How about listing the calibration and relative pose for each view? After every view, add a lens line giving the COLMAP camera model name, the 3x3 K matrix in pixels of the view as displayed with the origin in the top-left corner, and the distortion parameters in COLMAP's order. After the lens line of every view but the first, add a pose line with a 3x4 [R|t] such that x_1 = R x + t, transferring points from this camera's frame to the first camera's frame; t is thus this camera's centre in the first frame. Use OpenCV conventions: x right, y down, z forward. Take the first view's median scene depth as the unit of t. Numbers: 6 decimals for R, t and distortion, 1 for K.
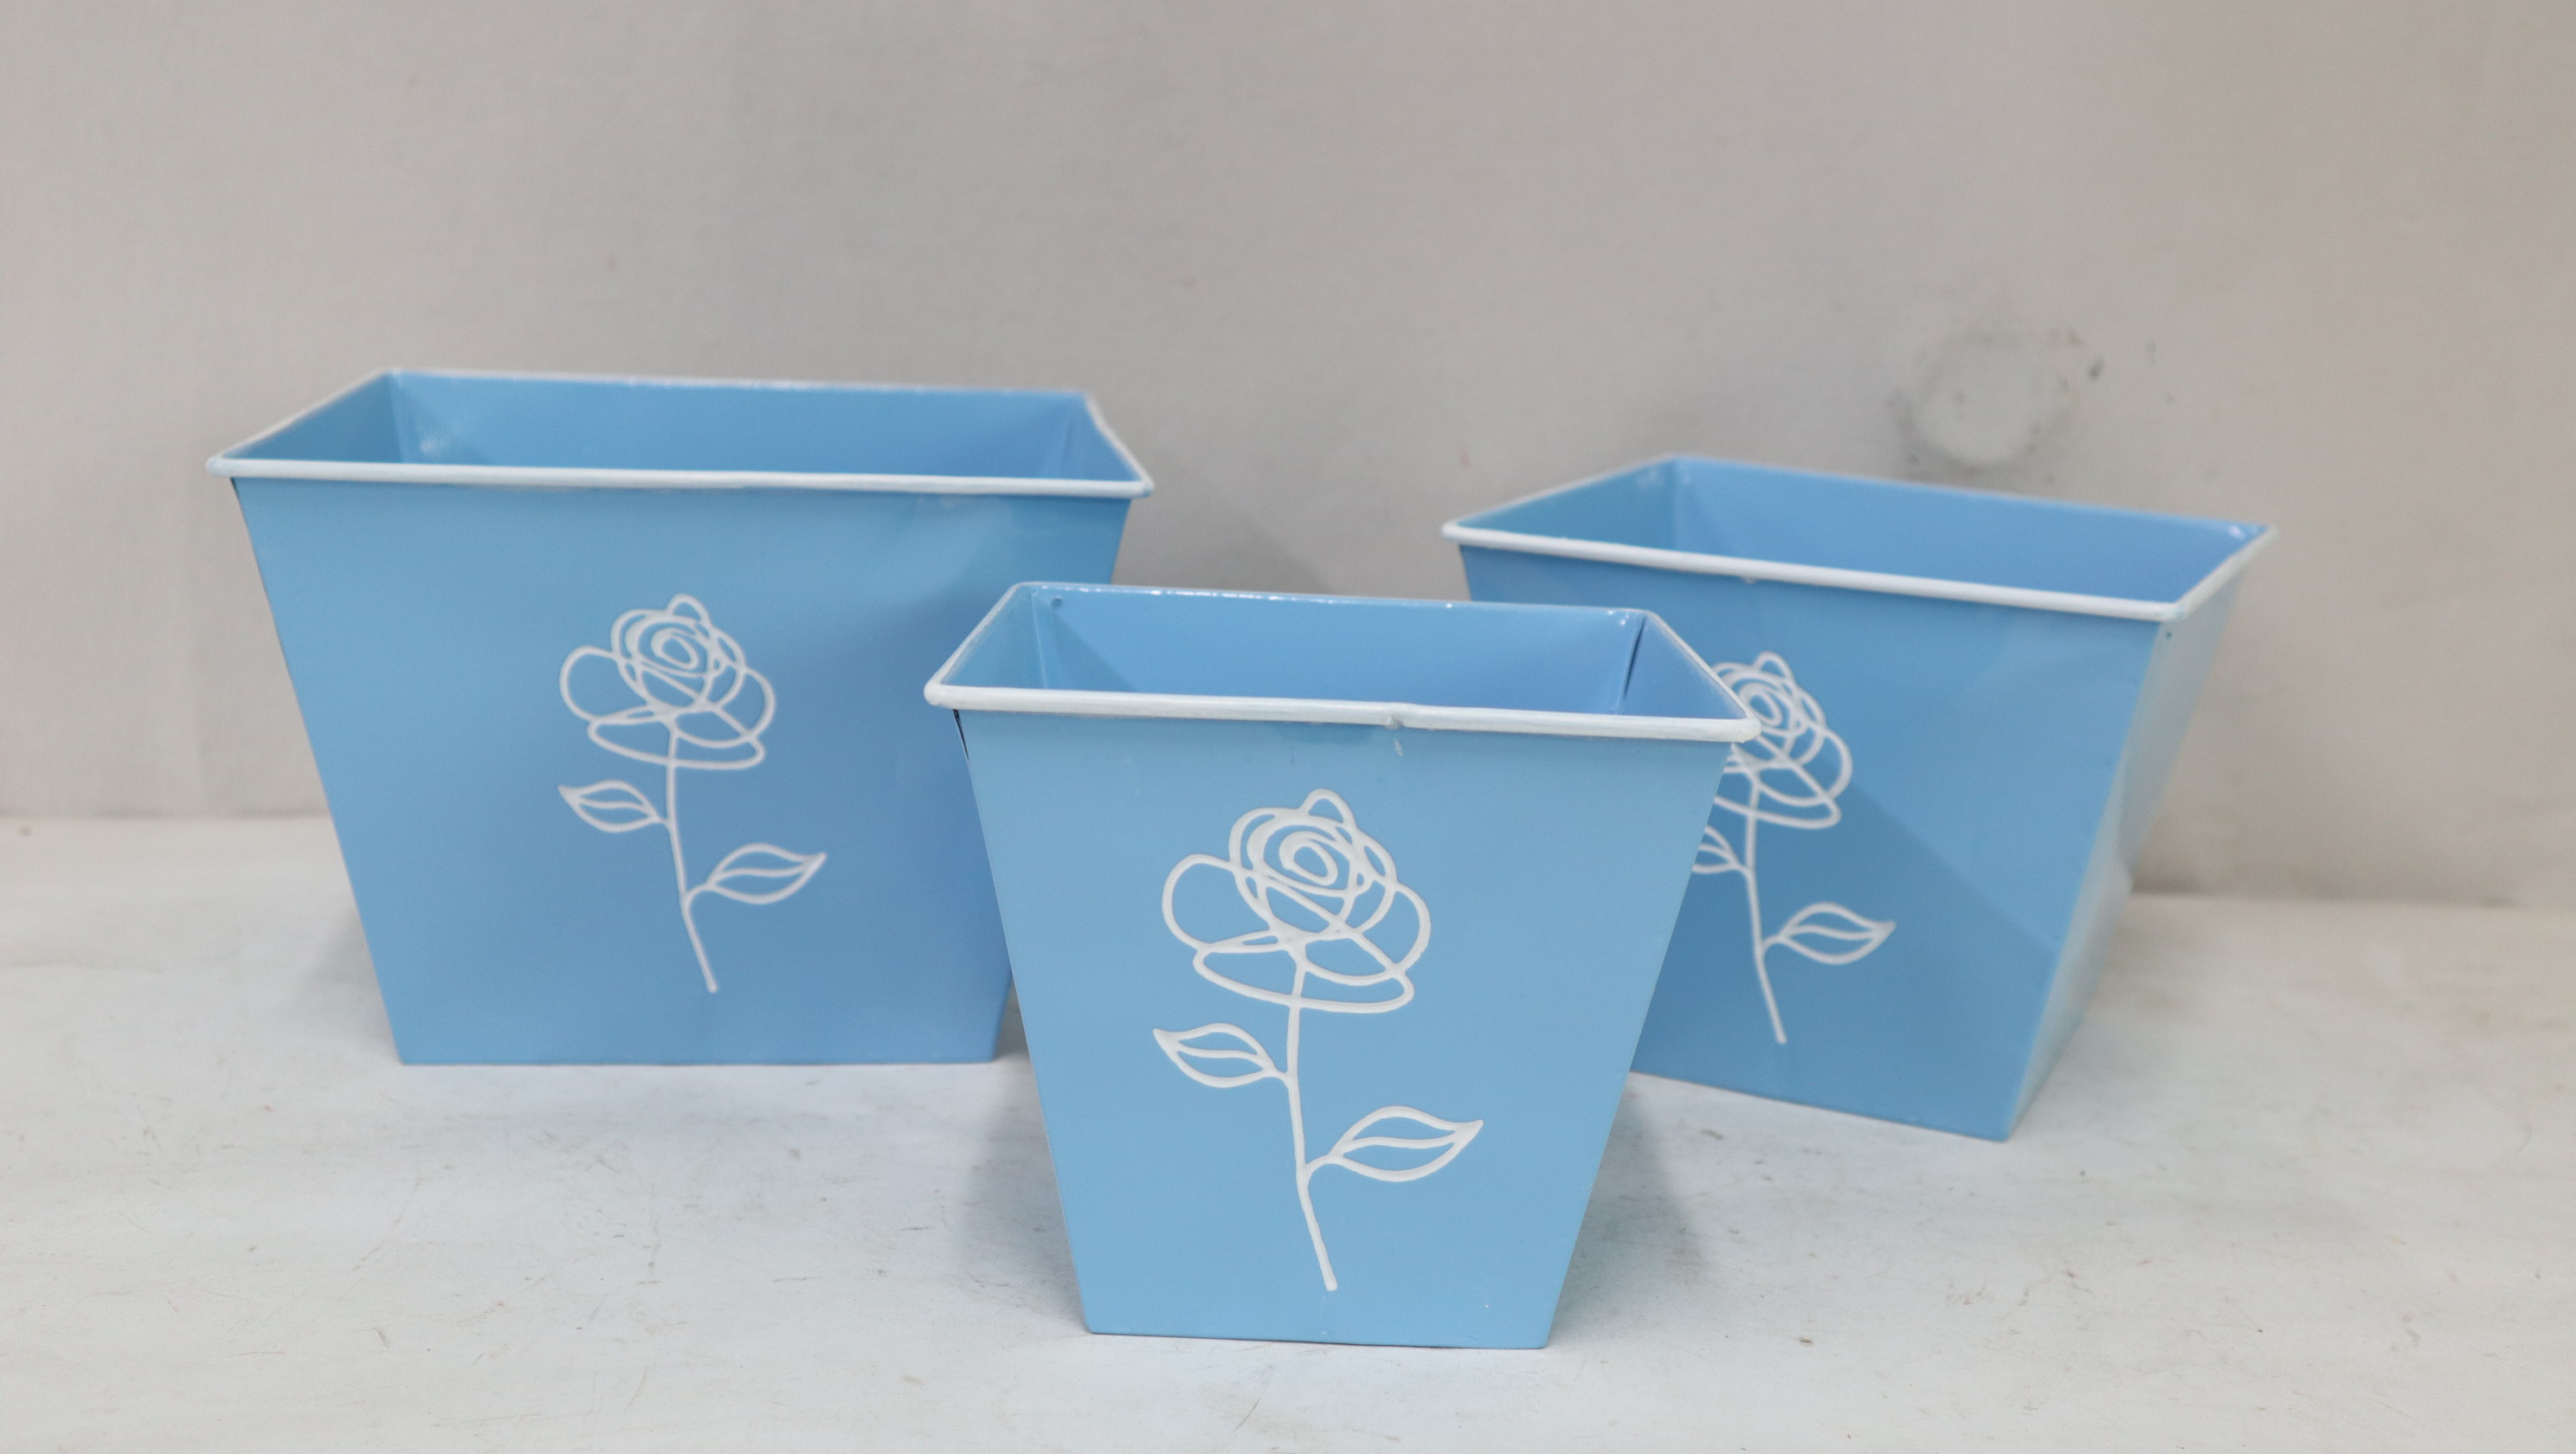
lens RADIAL K [[2892.1, 0, 1298.2], [0, 2892.1, 672.4], [0, 0, 1]] dist [0.073039, 0.000000]
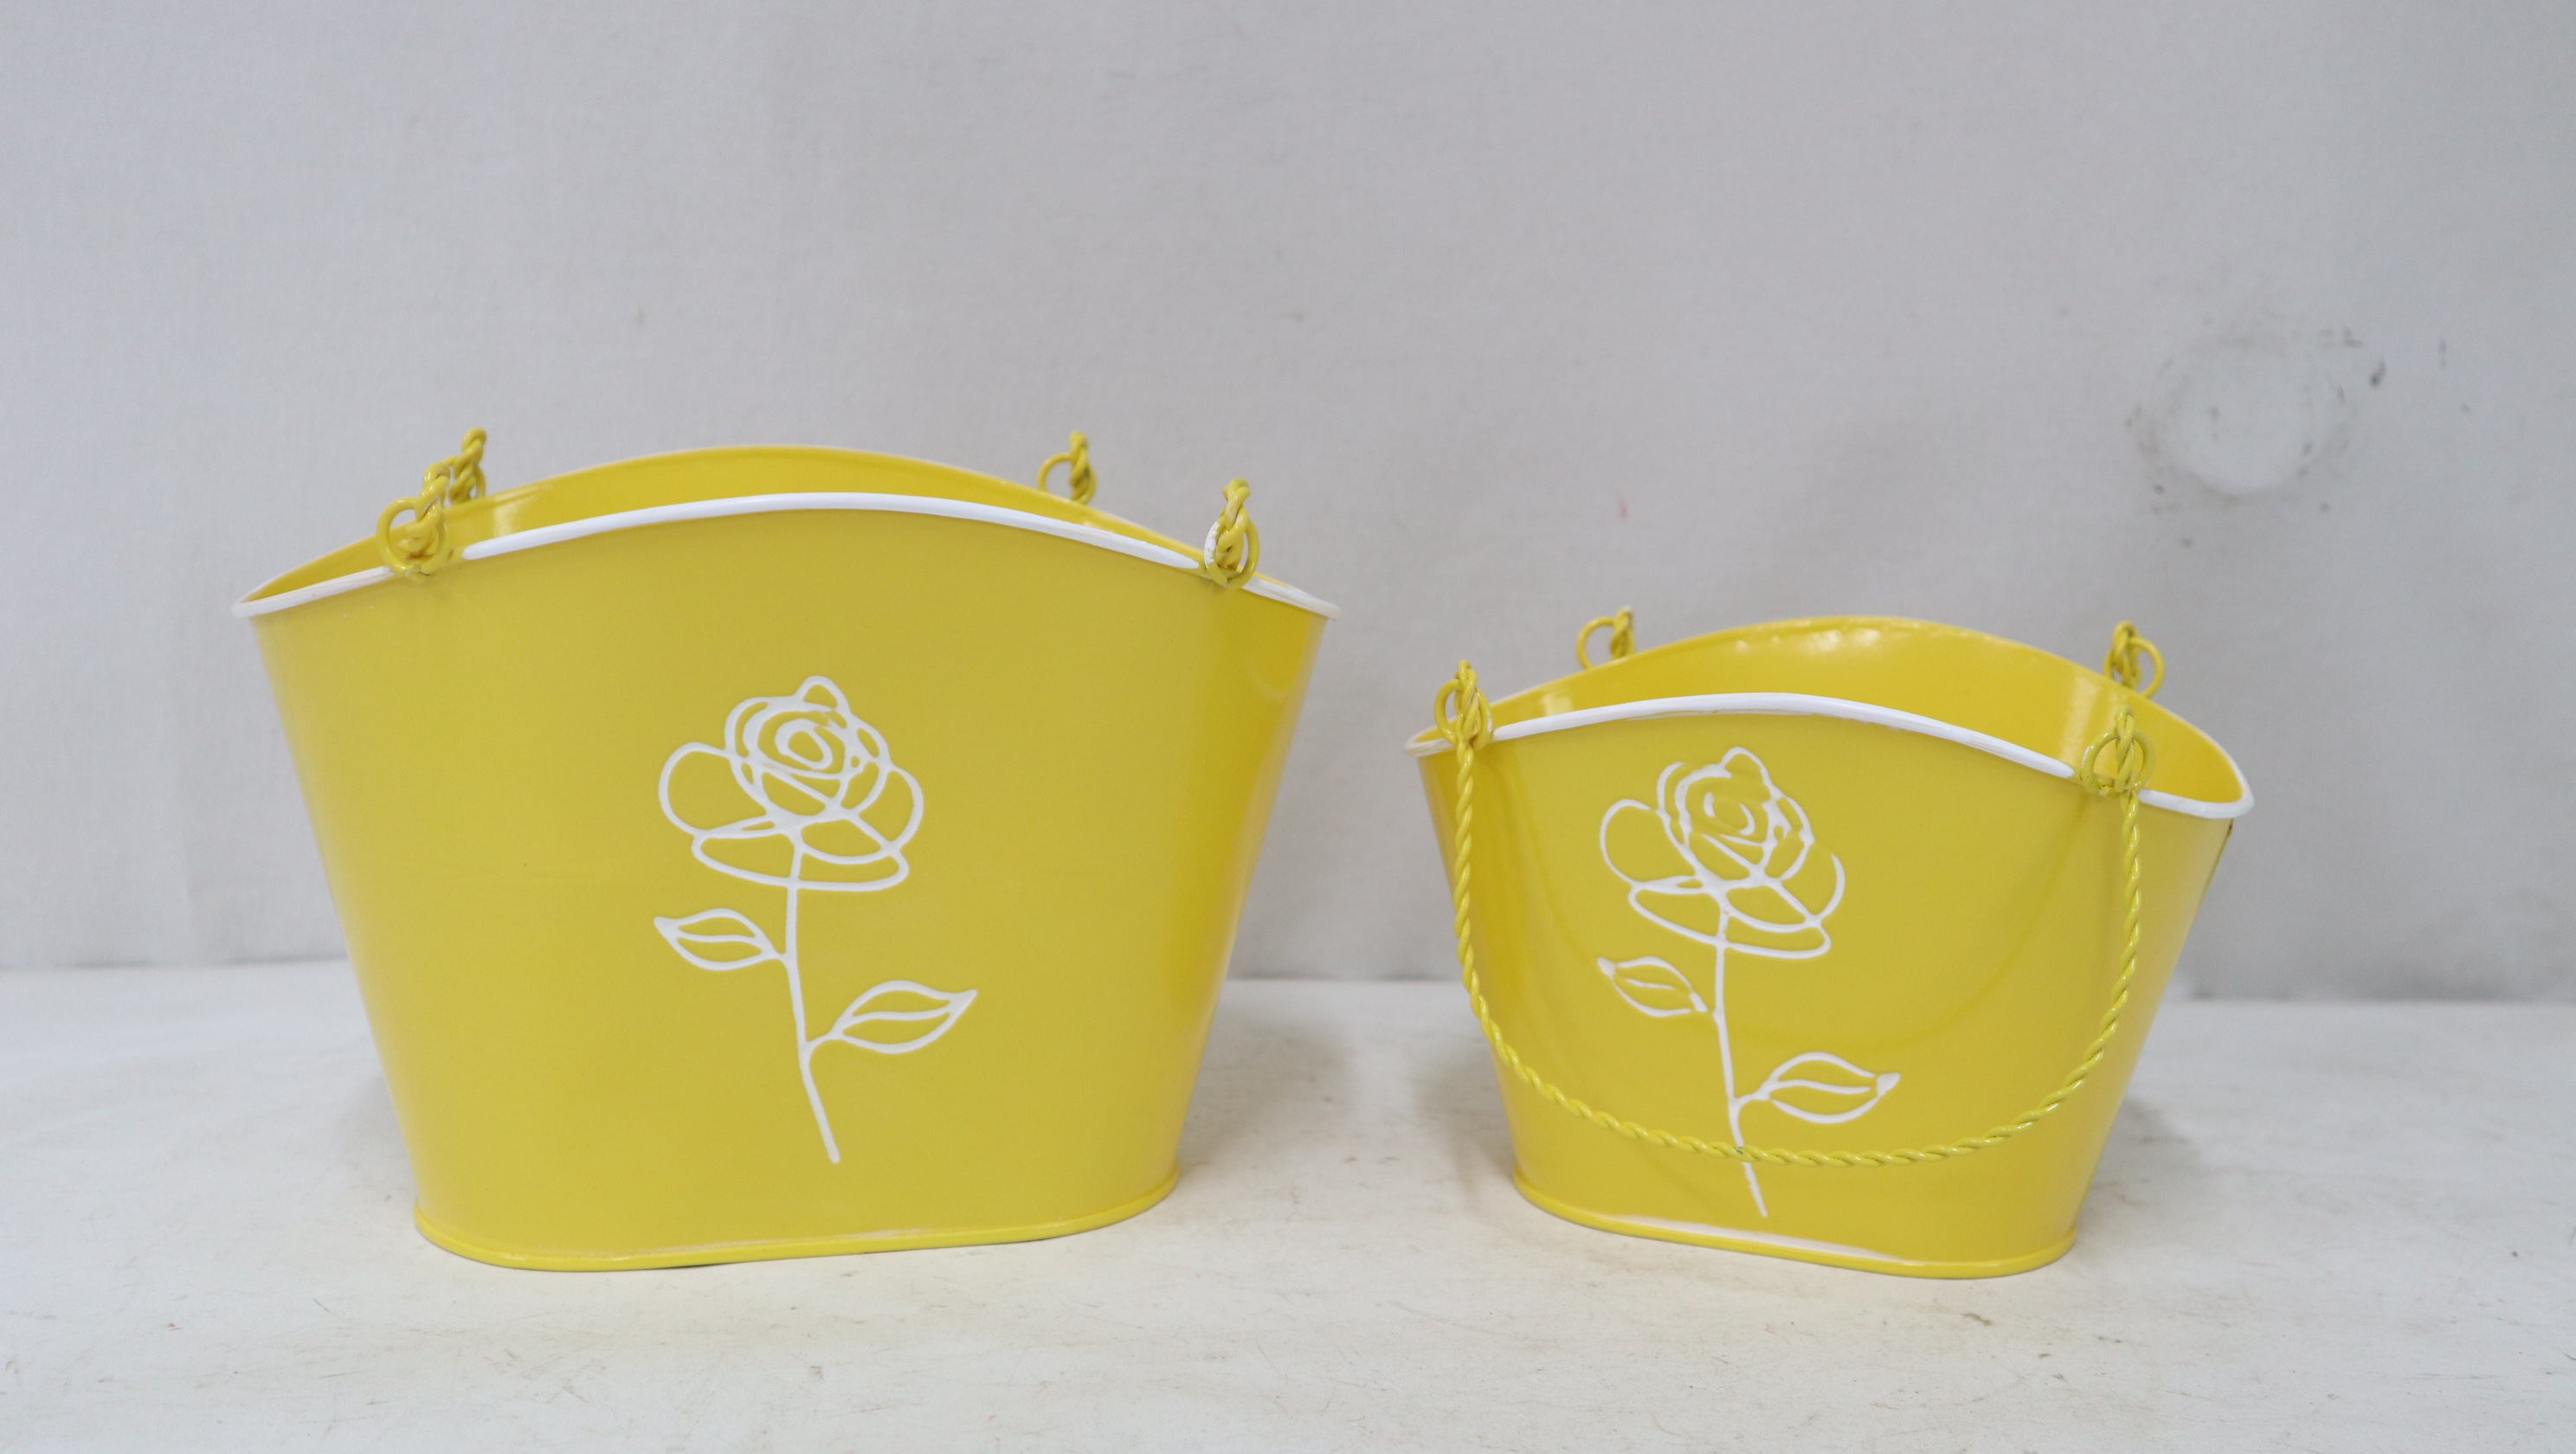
lens RADIAL K [[2789.3, 0, 1301.6], [0, 2789.3, 698.7], [0, 0, 1]] dist [0.061541, 0.000000]
pose [[0.998341, -0.030520, -0.048829, 0.001300], [0.028624, 0.998827, -0.039067, 0.016204], [0.049964, 0.037604, 0.998043, 0.236617]]
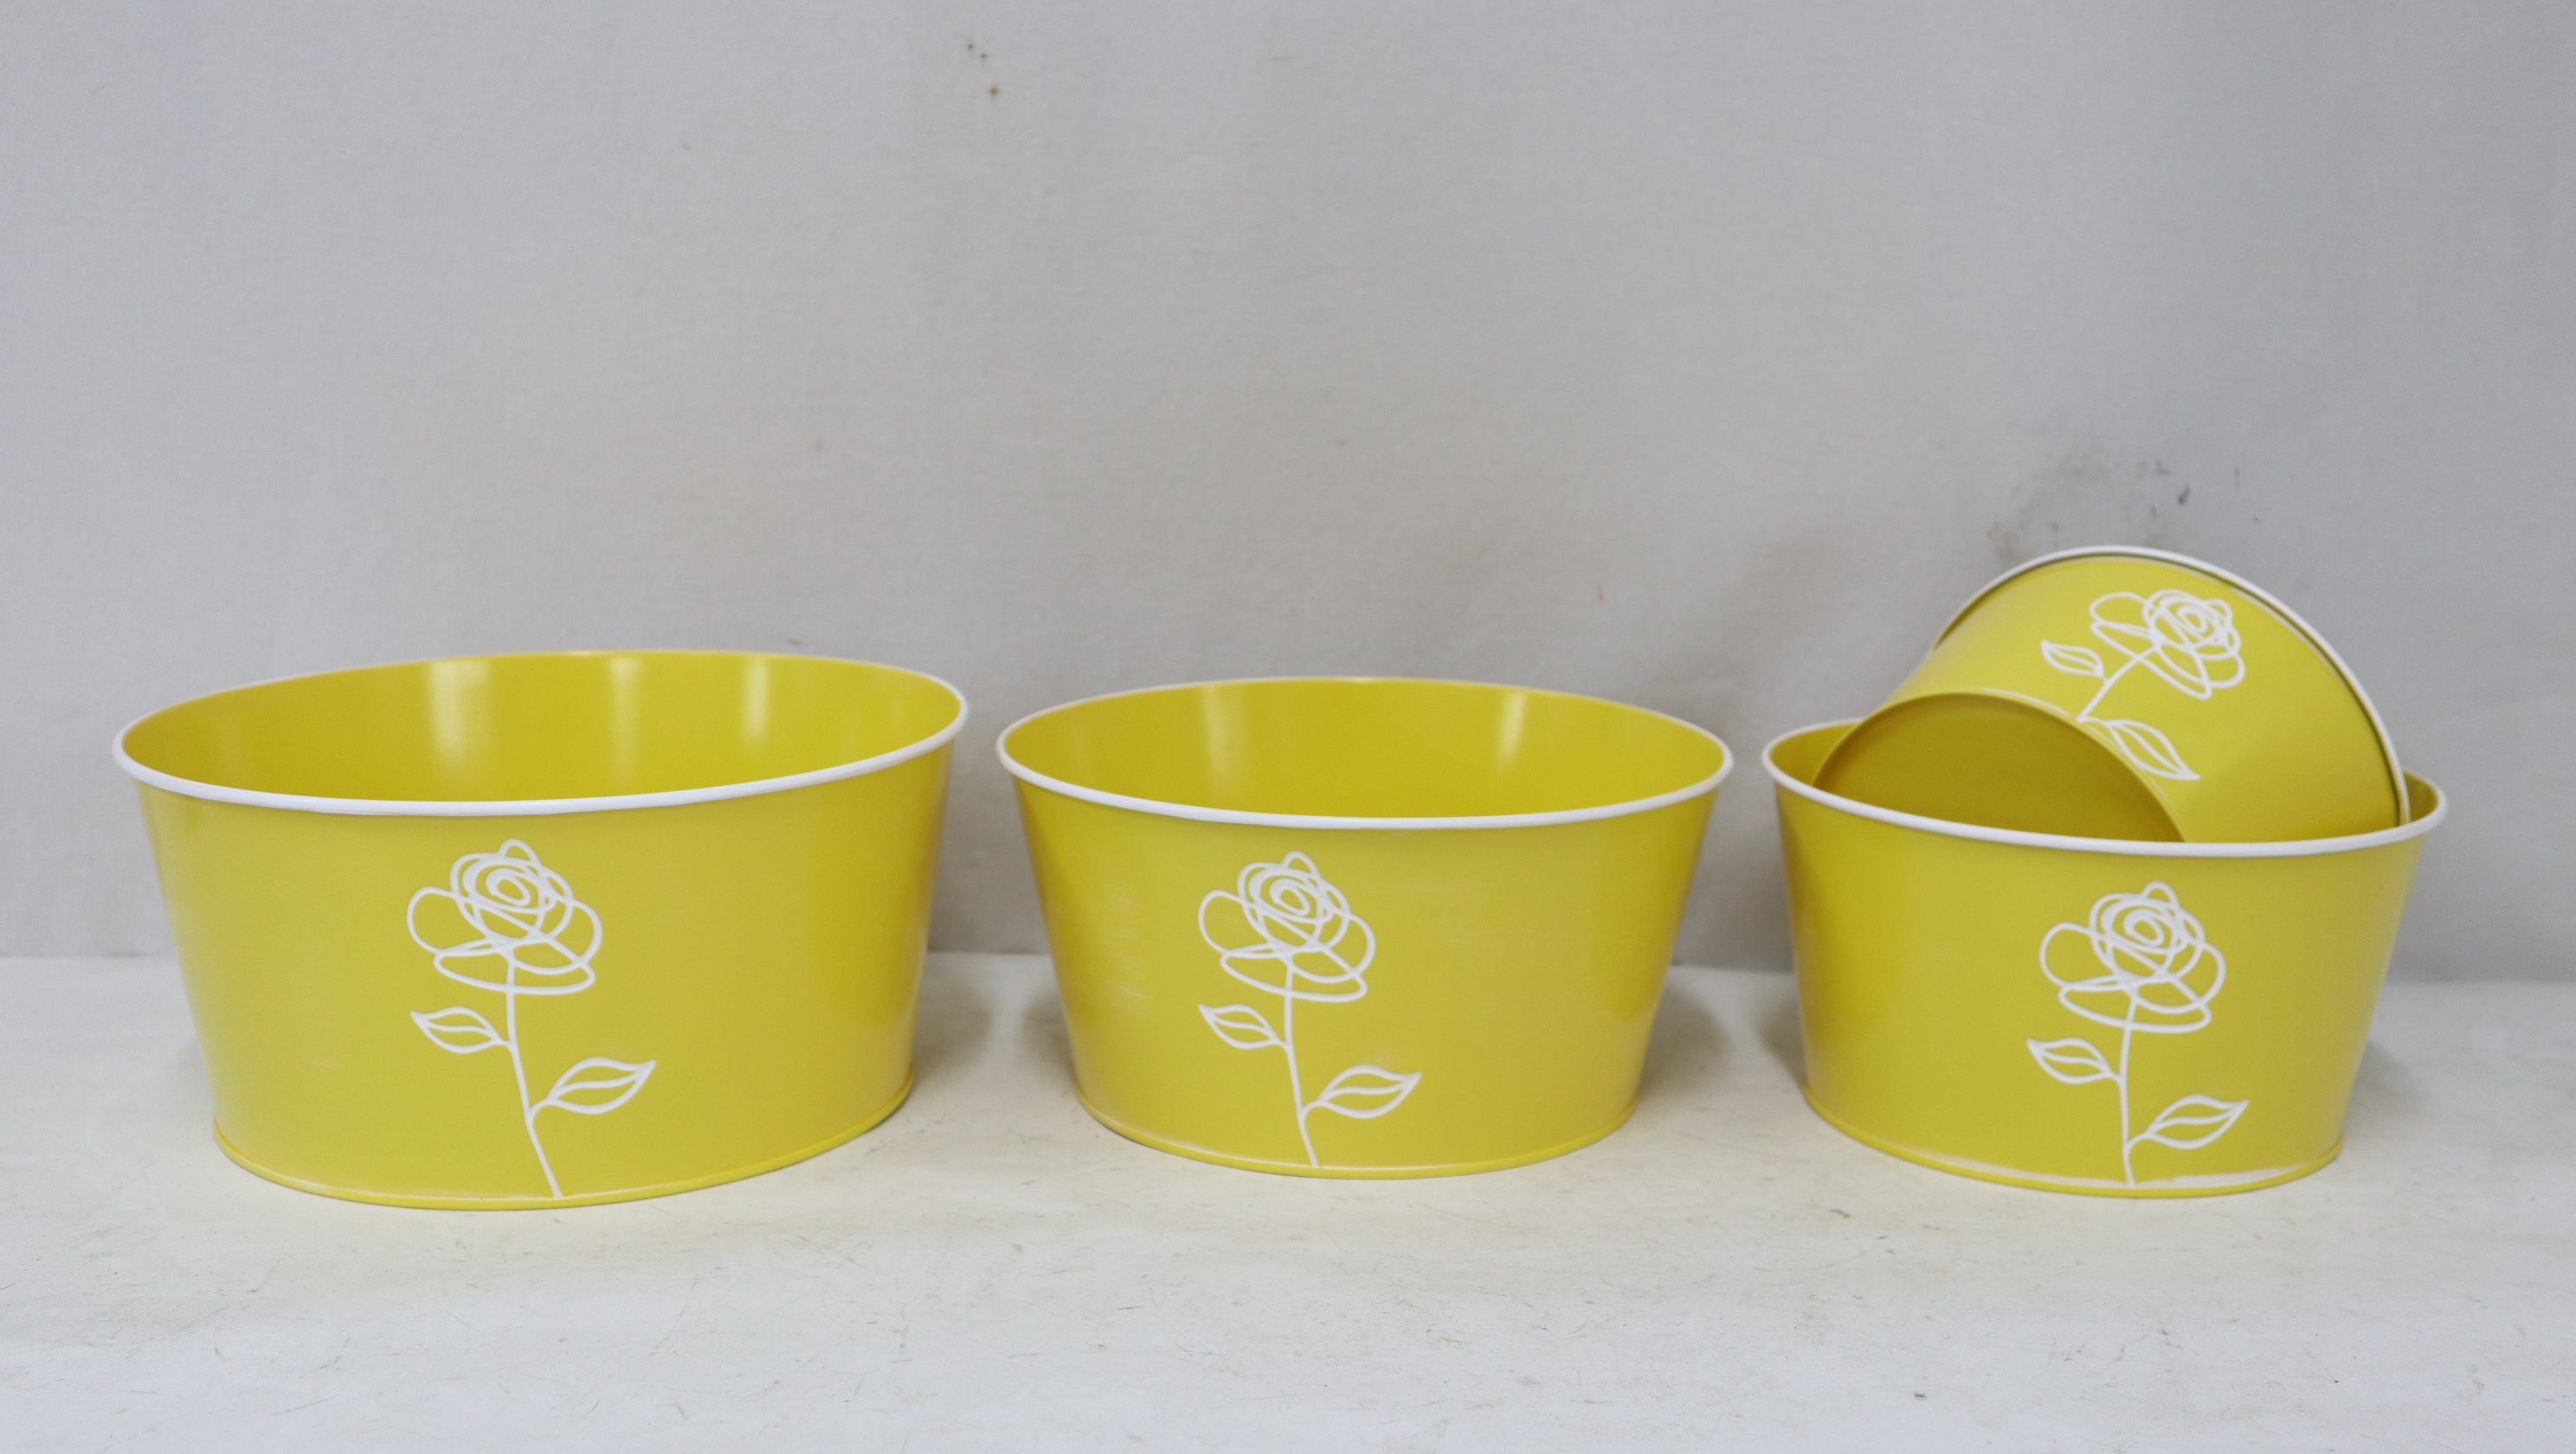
lens RADIAL K [[2892.1, 0, 1303.1], [0, 2892.1, 706.1], [0, 0, 1]] dist [0.073039, 0.000000]
pose [[0.998076, -0.032994, -0.052494, 0.003640], [0.031793, 0.999217, -0.023550, -0.015075], [0.053230, 0.021835, 0.998344, -0.124740]]
